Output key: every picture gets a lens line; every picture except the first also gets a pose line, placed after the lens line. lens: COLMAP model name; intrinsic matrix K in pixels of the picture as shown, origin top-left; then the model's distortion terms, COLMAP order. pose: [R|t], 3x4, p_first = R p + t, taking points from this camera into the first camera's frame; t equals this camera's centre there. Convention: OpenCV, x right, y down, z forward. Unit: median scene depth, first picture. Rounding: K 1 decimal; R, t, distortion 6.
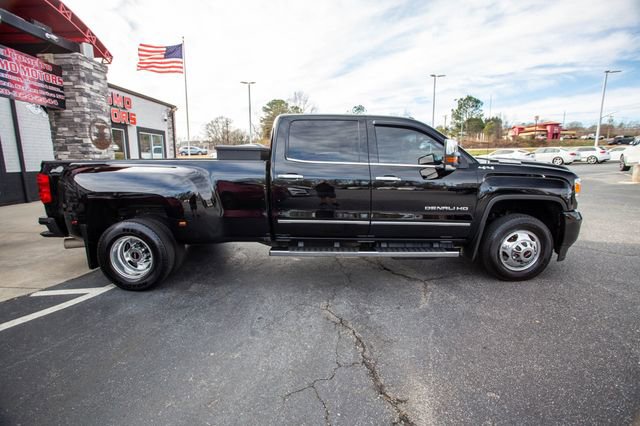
lens RADIAL K [[308.5, 0, 319.5], [0, 308.5, 210.6], [0, 0, 1]] dist [-0.034400, 0.012633]
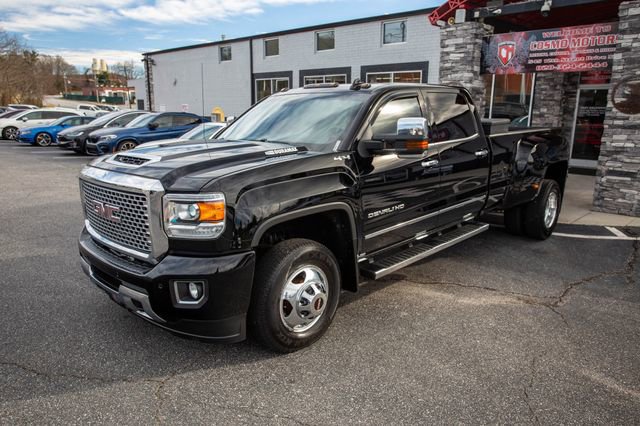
lens RADIAL K [[466.8, 0, 319.4], [0, 466.8, 214.3], [0, 0, 1]] dist [-0.035654, 0.058956]
pose [[-0.683151, 0.164084, -0.711605, 0.812970], [-0.123843, 0.934287, 0.334322, -0.278346], [0.719700, 0.316519, -0.617938, 1.325623]]
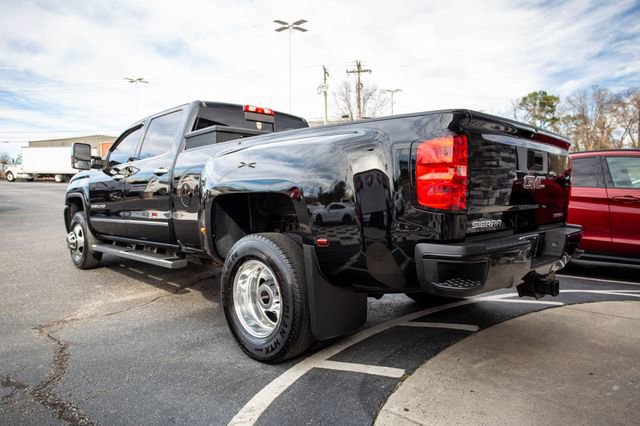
lens RADIAL K [[439.8, 0, 319.5], [0, 439.8, 212.5], [0, 0, 1]] dist [-0.038314, 0.049071]
pose [[-0.714568, -0.025420, 0.699104, -0.760880], [0.126181, 0.978266, 0.164543, -0.148352], [-0.688093, 0.205790, -0.695830, 1.305519]]
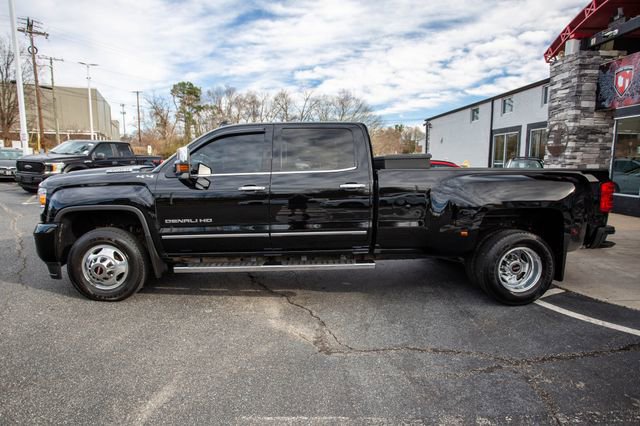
lens RADIAL K [[382.5, 0, 322.6], [0, 382.5, 215.8], [0, 0, 1]] dist [-0.045839, 0.030231]
pose [[-0.997755, 0.009855, -0.066234, 0.051874], [-0.010447, 0.954092, 0.299331, -0.289344], [0.066143, 0.299351, -0.951848, 1.657940]]
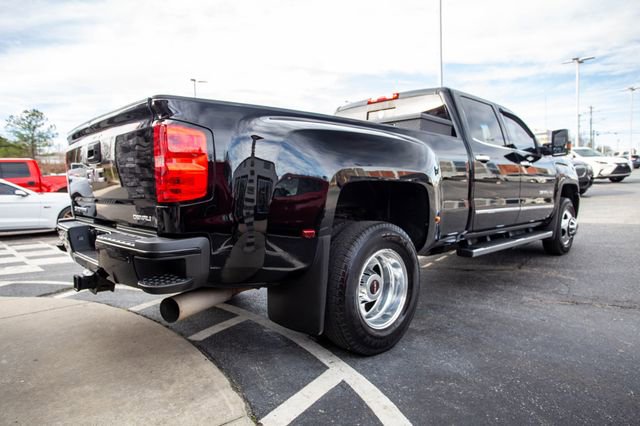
lens RADIAL K [[410.9, 0, 317.8], [0, 410.9, 213.0], [0, 0, 1]] dist [-0.039637, 0.030069]
pose [[0.719868, -0.059336, 0.691570, -0.726061], [0.136958, 0.988894, -0.057716, 0.026878], [-0.680465, 0.136264, 0.720000, 0.318057]]
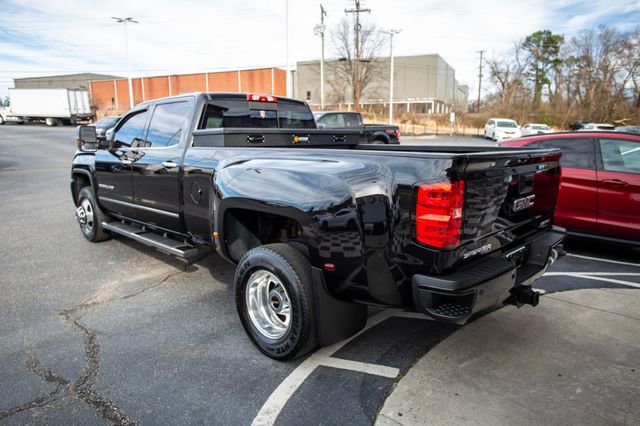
lens RADIAL K [[439.8, 0, 319.2], [0, 439.8, 211.3], [0, 0, 1]] dist [-0.038314, 0.049071]
pose [[-0.721375, -0.120996, 0.681893, -0.774164], [0.117645, 0.948899, 0.292831, -0.244837], [-0.682479, 0.291463, -0.670278, 1.320964]]
